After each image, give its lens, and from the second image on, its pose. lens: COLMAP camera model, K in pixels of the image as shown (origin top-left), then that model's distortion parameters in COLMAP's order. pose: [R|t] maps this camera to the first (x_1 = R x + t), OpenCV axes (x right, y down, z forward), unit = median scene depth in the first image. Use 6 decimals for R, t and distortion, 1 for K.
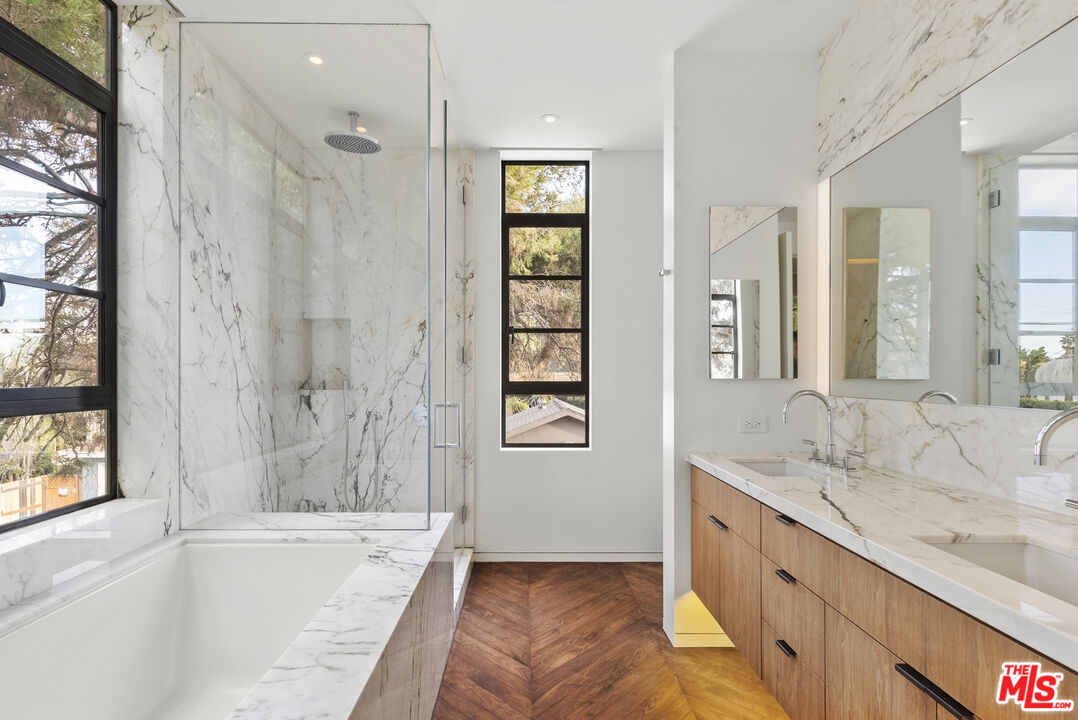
lens RADIAL K [[556.8, 0, 537.6], [0, 556.8, 376.7], [0, 0, 1]] dist [0.001464, -0.000148]
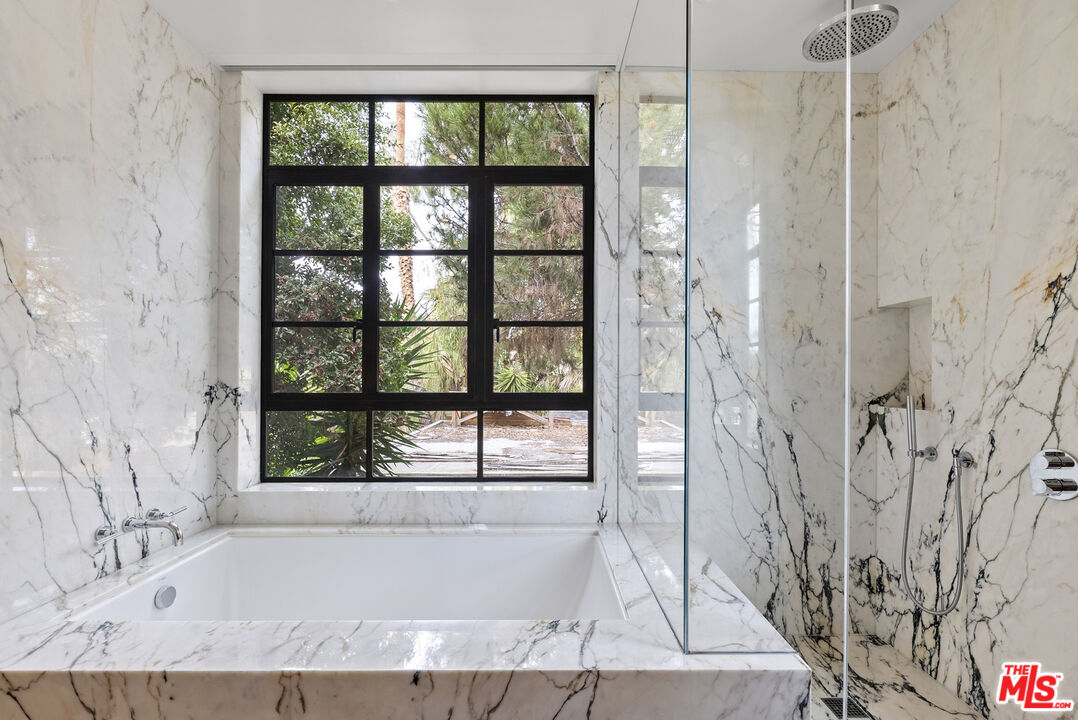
lens RADIAL K [[486.7, 0, 537.5], [0, 486.7, 369.3], [0, 0, 1]] dist [-0.000913, -0.000082]
pose [[-0.039216, -0.007487, -0.999203, 0.229989], [-0.001993, 0.999971, -0.007414, -0.018132], [0.999229, 0.001700, -0.039230, 0.585196]]
